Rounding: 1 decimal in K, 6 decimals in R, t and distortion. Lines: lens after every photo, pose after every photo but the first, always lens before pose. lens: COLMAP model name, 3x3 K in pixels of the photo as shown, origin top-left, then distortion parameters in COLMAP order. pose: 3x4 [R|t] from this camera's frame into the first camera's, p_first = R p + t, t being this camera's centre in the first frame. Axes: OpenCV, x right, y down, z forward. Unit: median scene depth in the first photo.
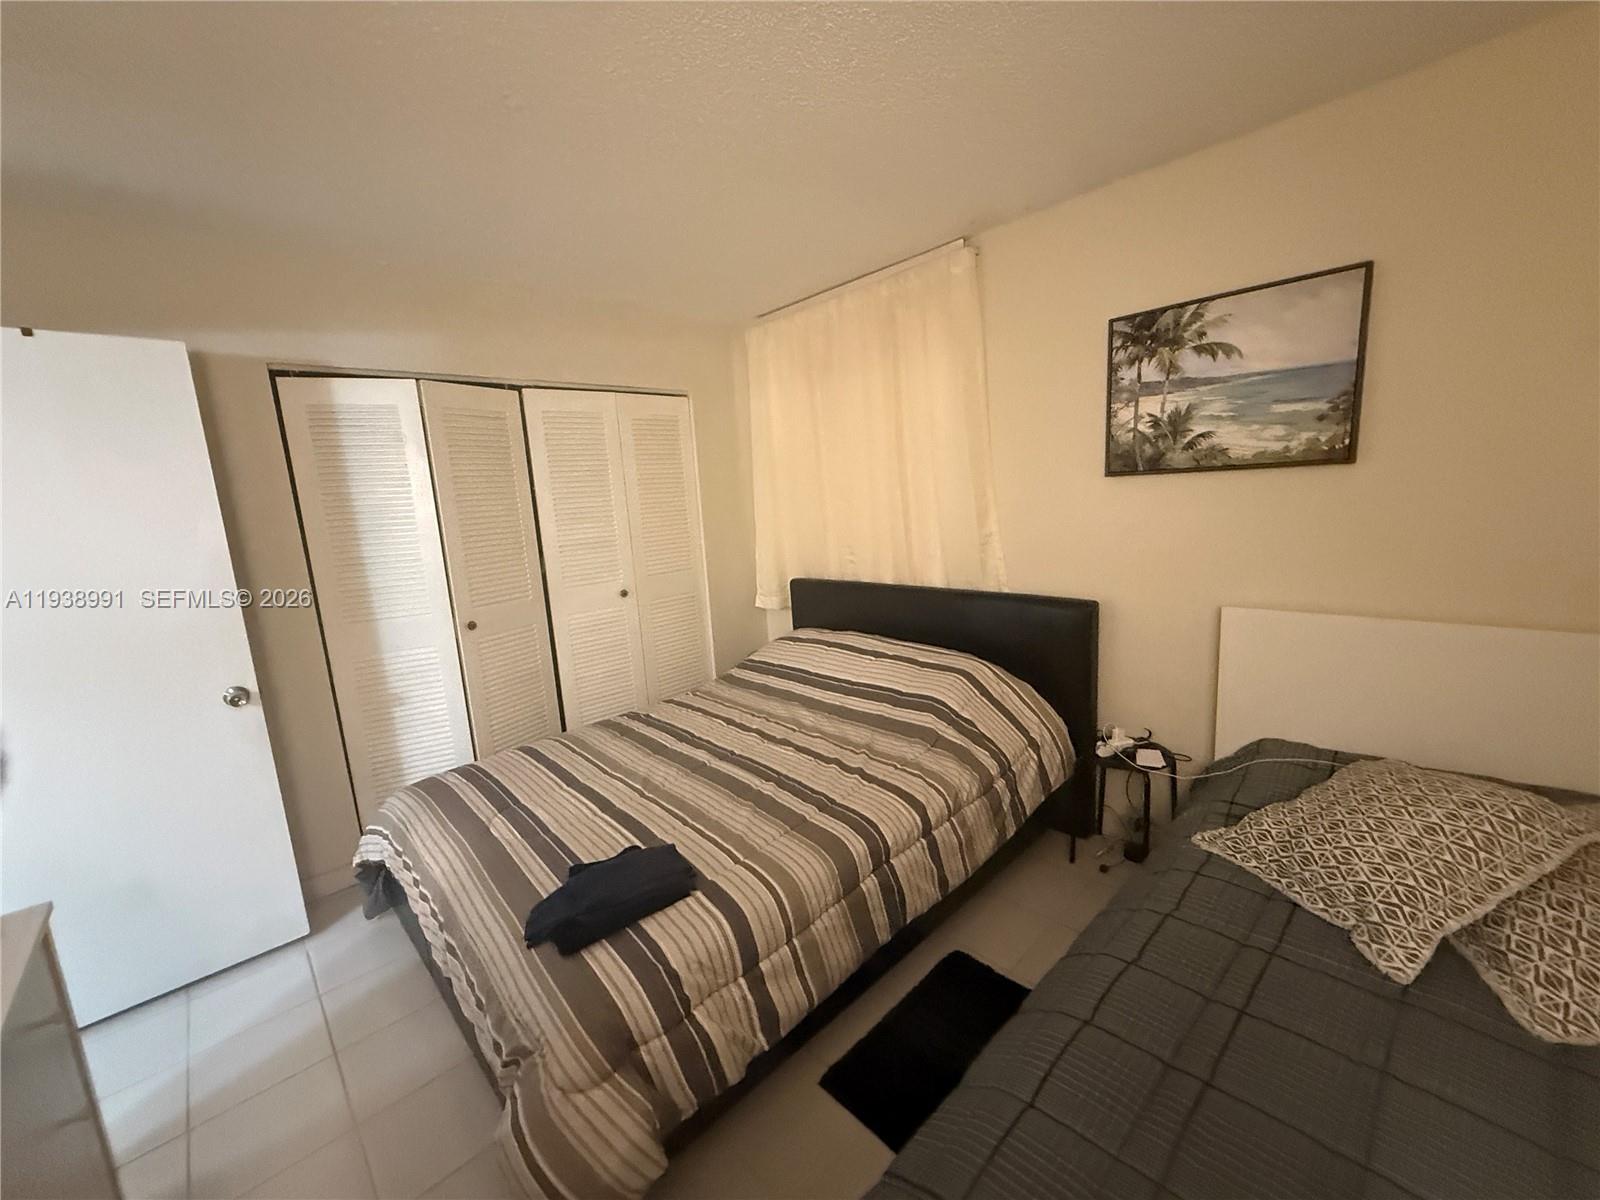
lens RADIAL K [[641.6, 0, 790.6], [0, 641.6, 600.2], [0, 0, 1]] dist [-0.000755, 0.000118]
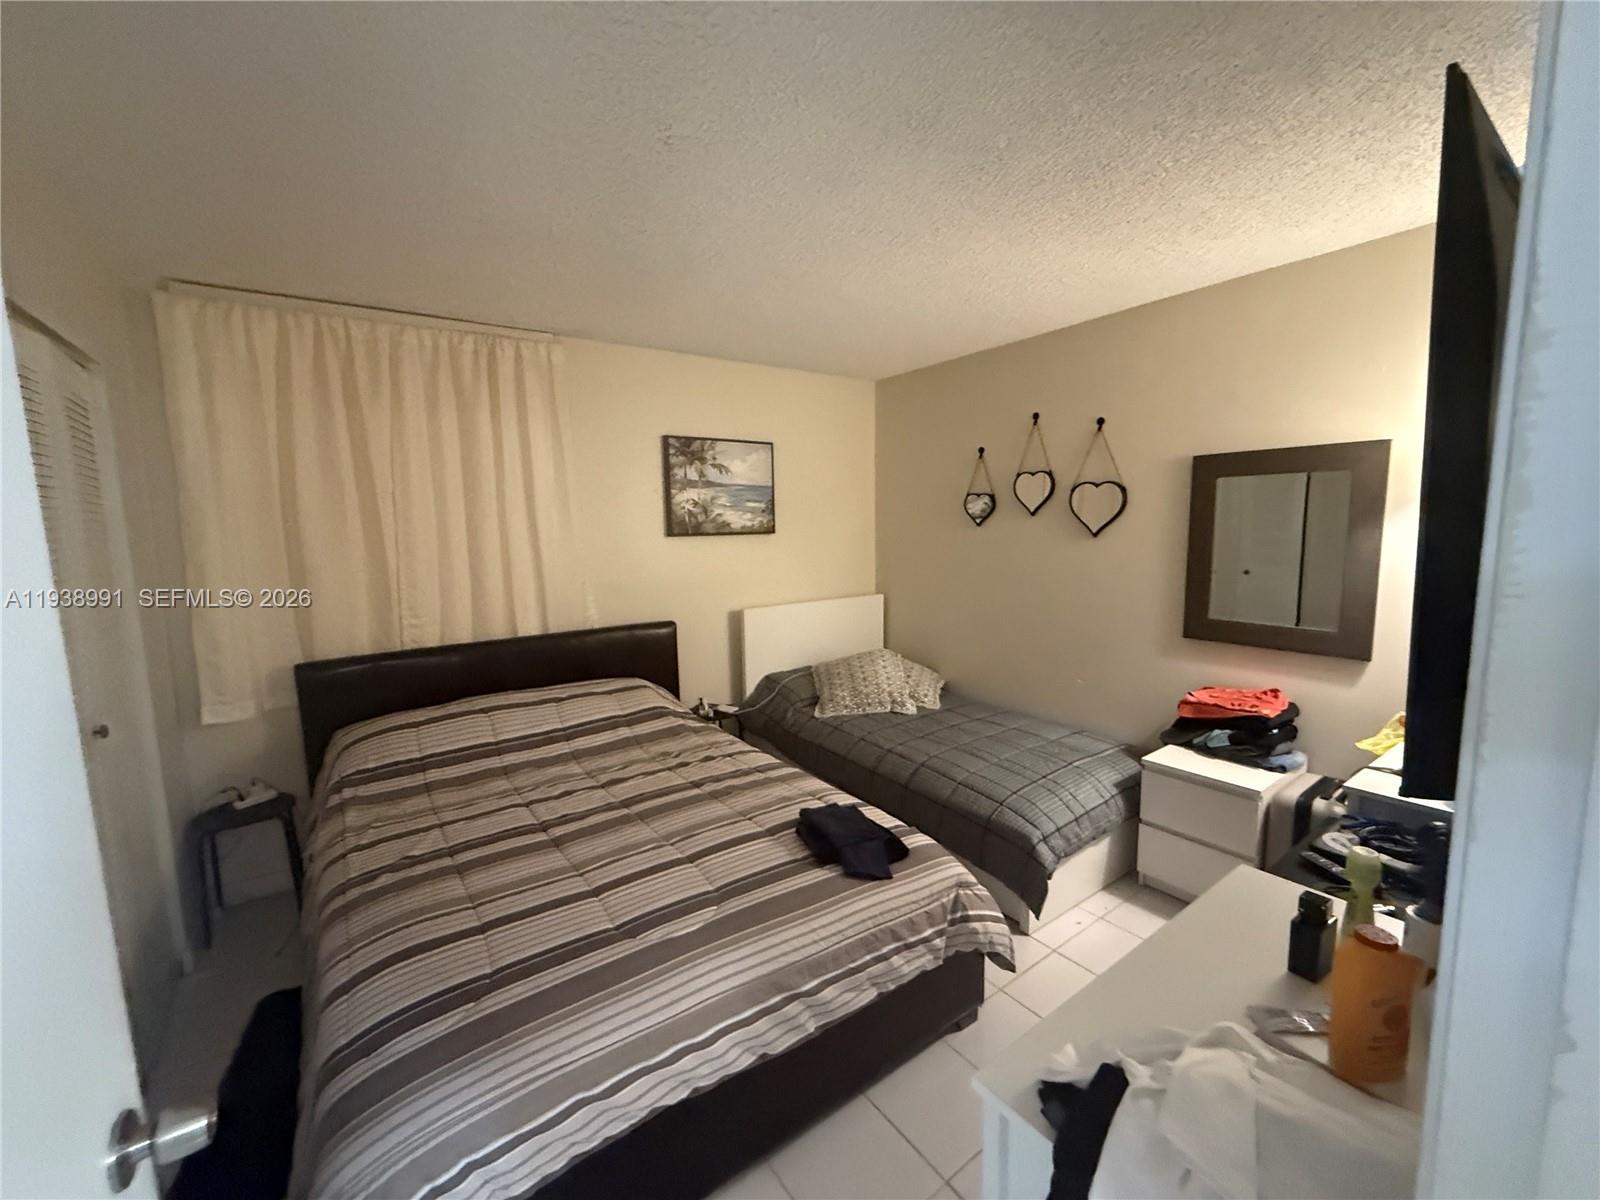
lens RADIAL K [[641.6, 0, 790.6], [0, 641.6, 600.2], [0, 0, 1]] dist [-0.000755, 0.000118]
pose [[0.127322, -0.050920, 0.990553, -1.061425], [0.183572, 0.982638, 0.026917, -0.038851], [-0.974726, 0.178411, 0.134459, 0.607054]]
